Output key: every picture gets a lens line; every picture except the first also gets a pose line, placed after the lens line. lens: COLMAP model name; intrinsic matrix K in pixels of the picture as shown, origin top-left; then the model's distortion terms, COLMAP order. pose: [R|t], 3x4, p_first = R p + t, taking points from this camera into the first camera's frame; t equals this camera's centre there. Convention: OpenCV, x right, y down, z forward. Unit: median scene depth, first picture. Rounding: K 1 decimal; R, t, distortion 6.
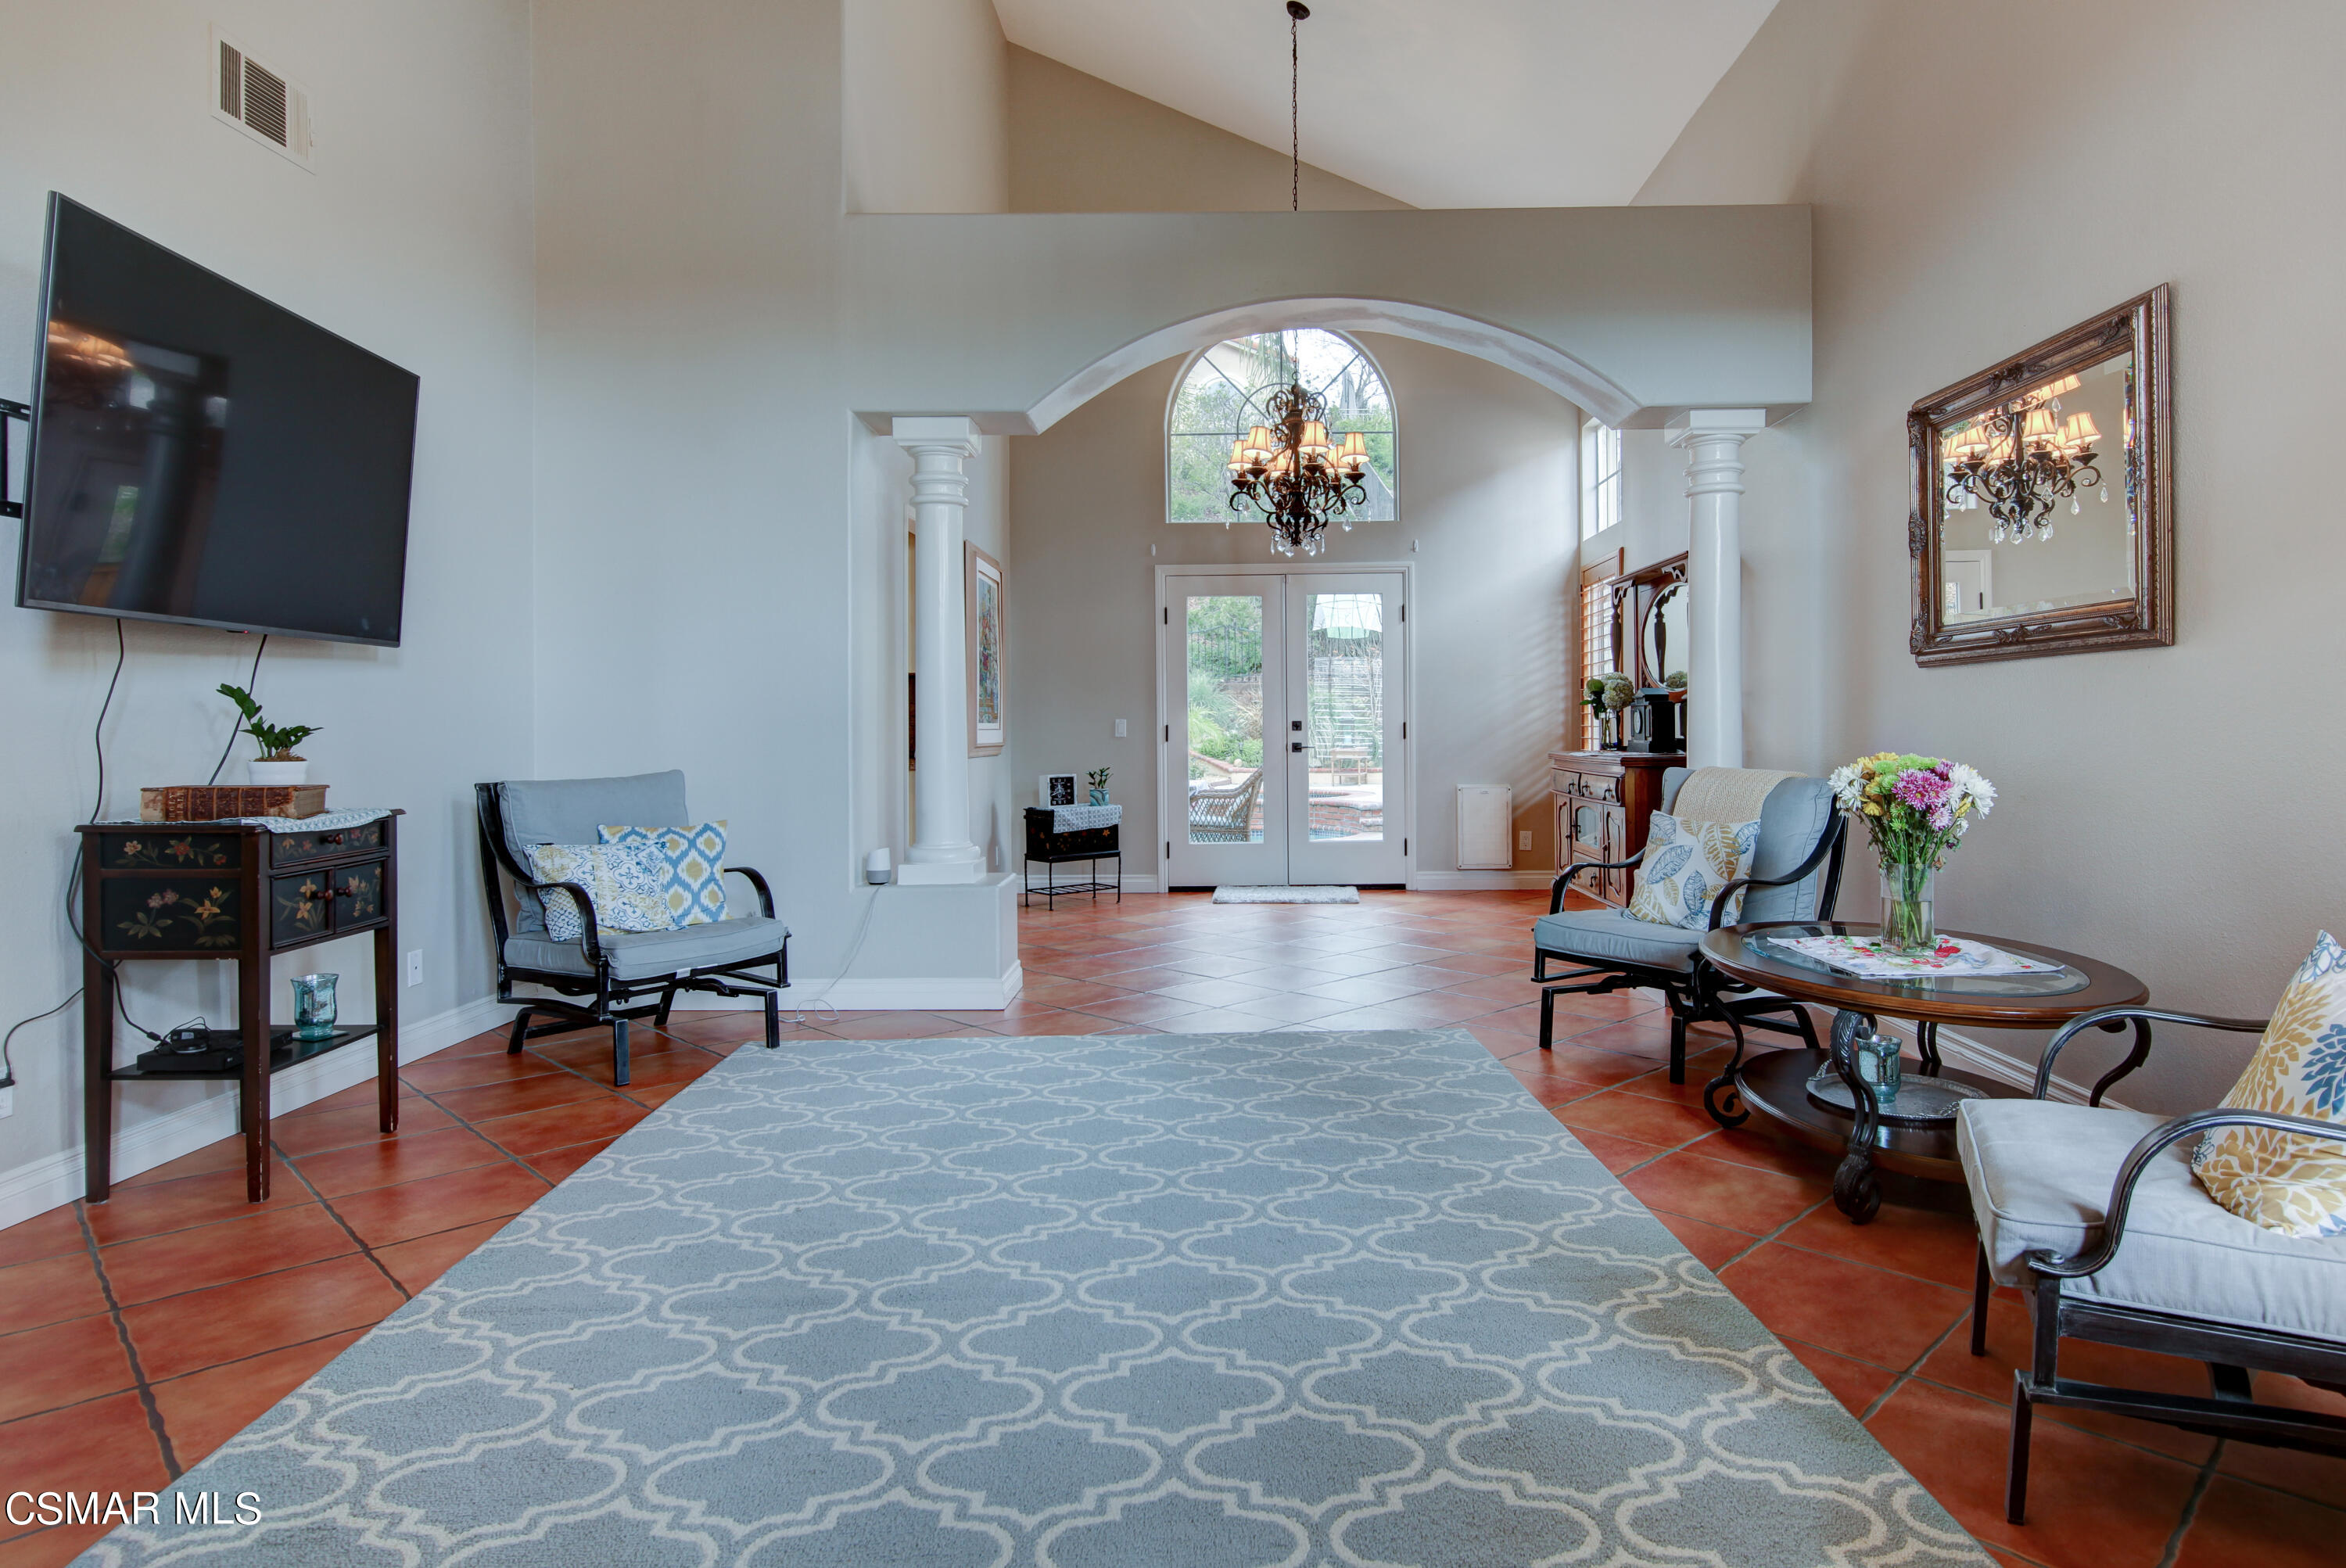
lens RADIAL K [[2457.9, 0, 1173.0], [0, 2457.9, 784.0], [0, 0, 1]] dist [0.000210, -0.002385]
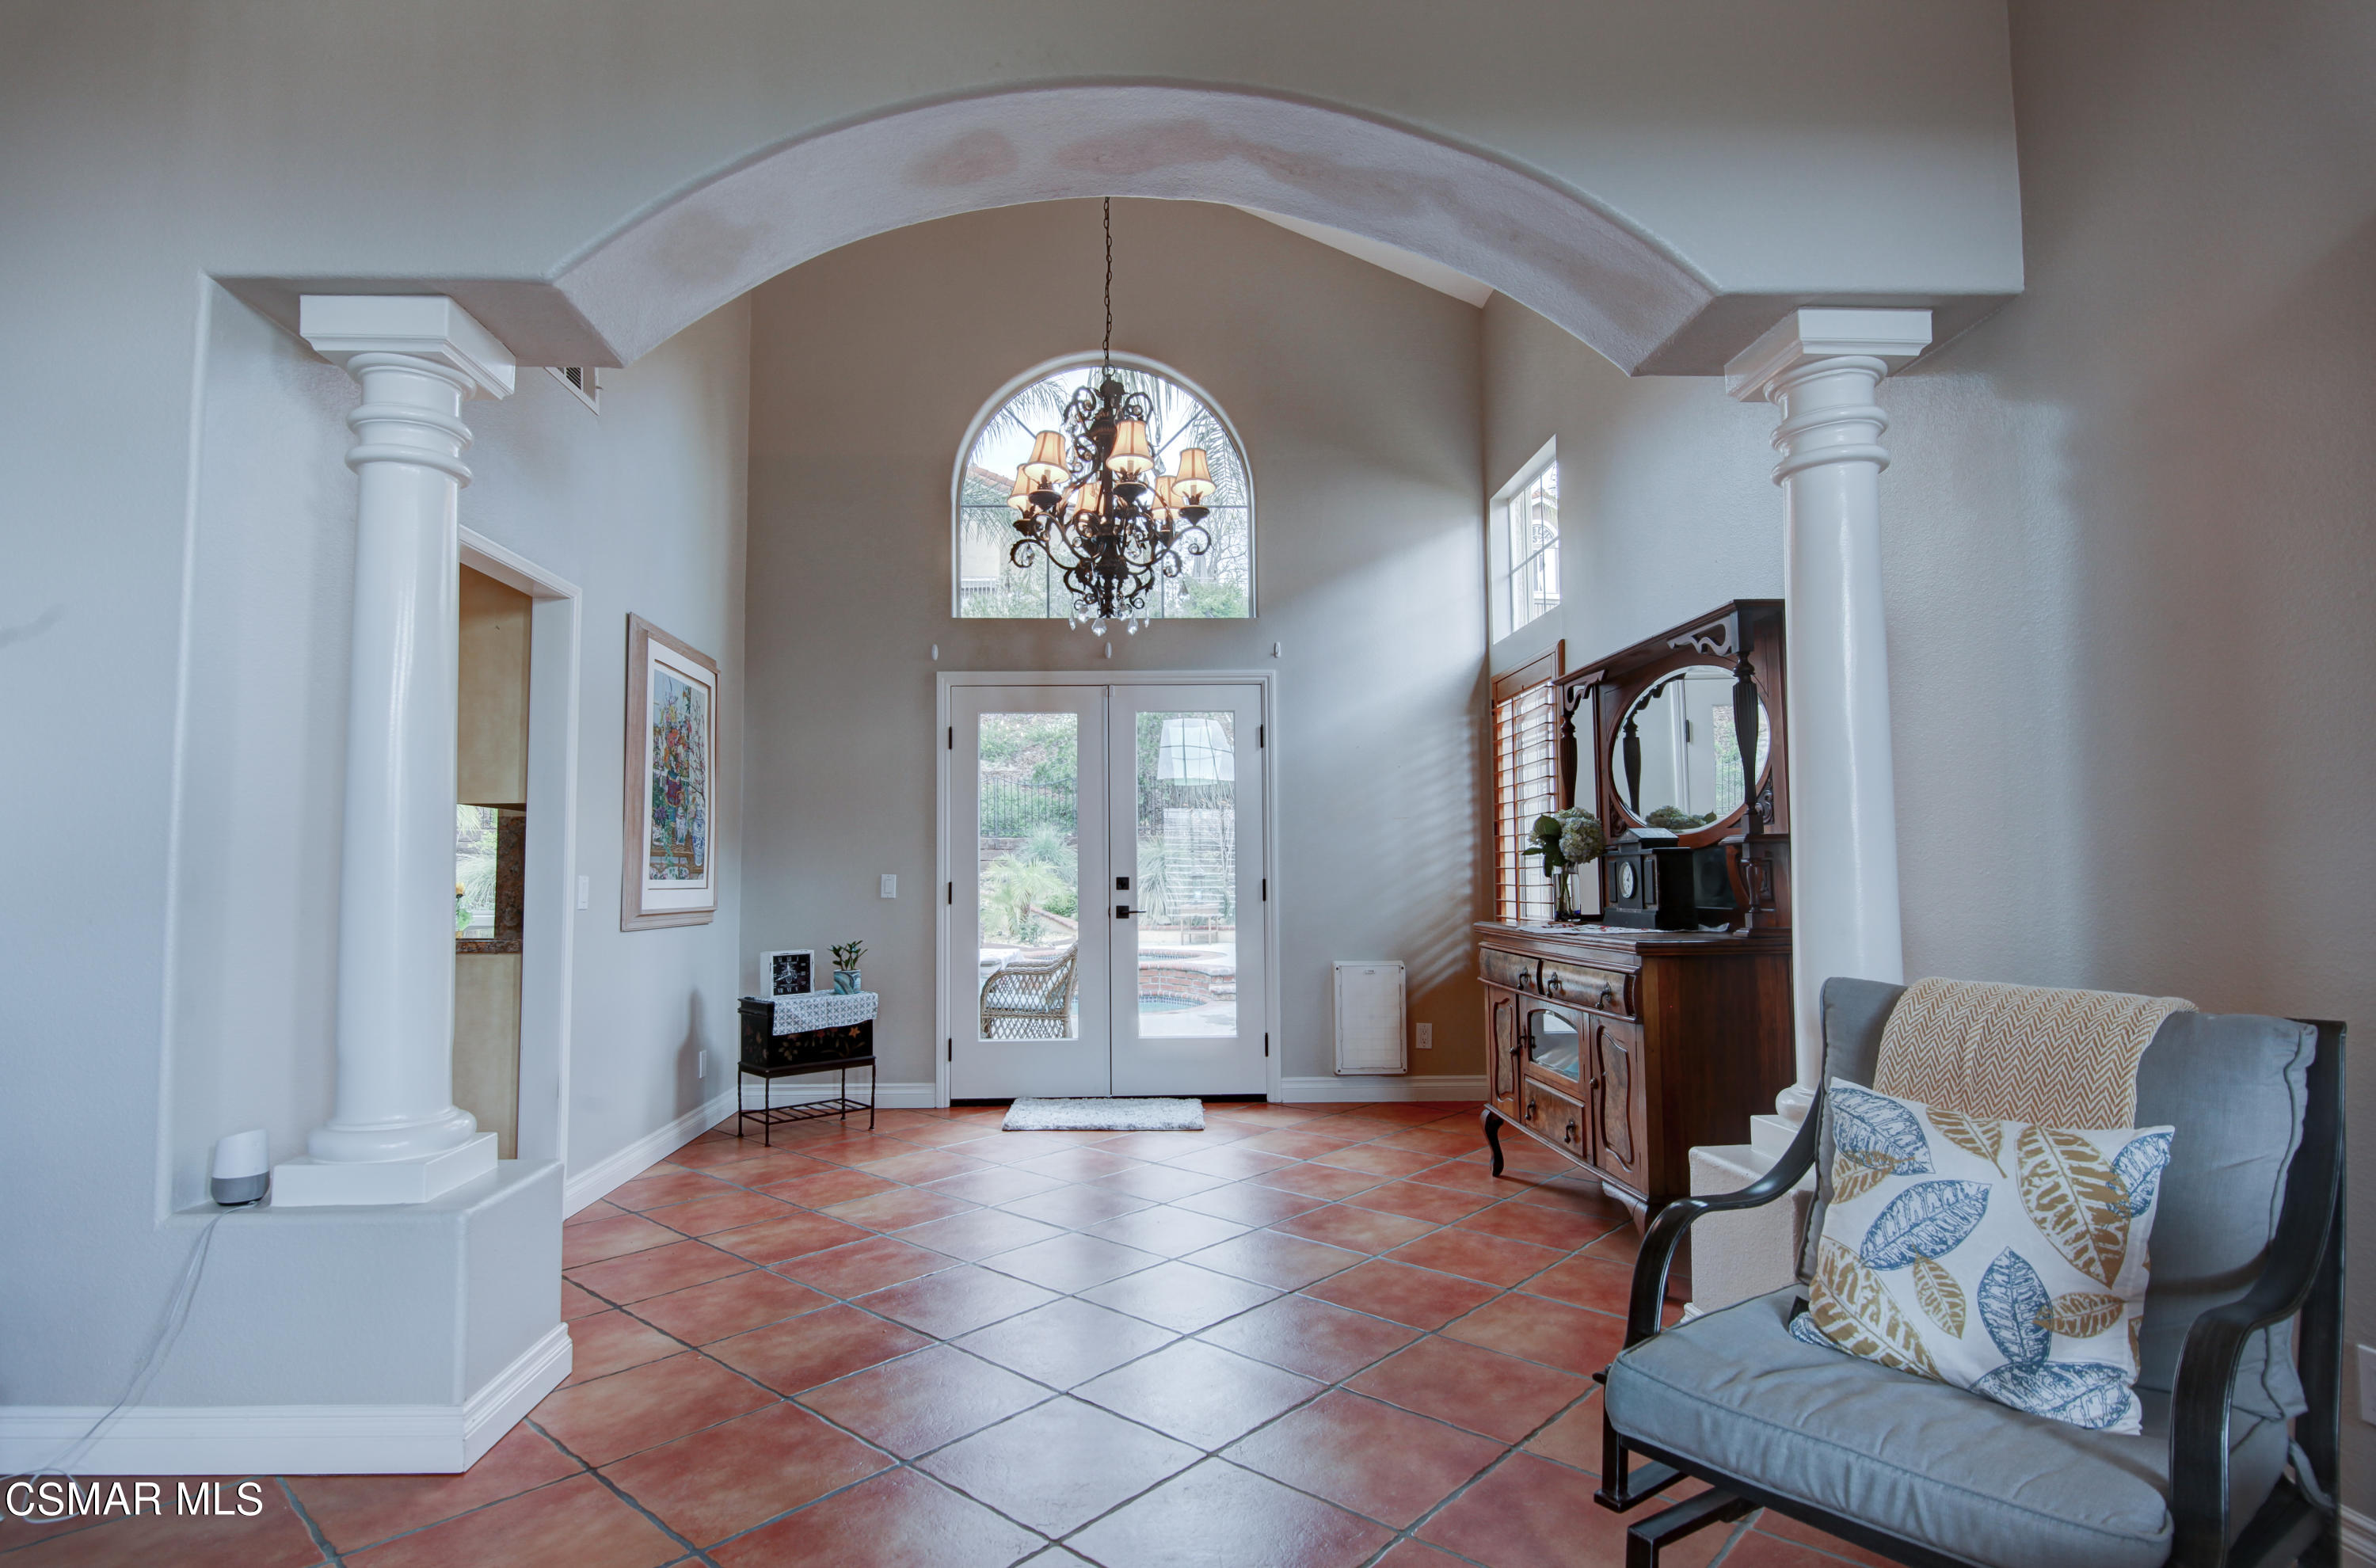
lens RADIAL K [[1215.1, 0, 1188.0], [0, 1215.1, 784.0], [0, 0, 1]] dist [0.000664, 0.000024]
pose [[0.998783, 0.005399, 0.049033, 0.052848], [-0.000495, 0.995038, -0.099493, -0.017223], [-0.049327, 0.099348, 0.993829, 0.633842]]
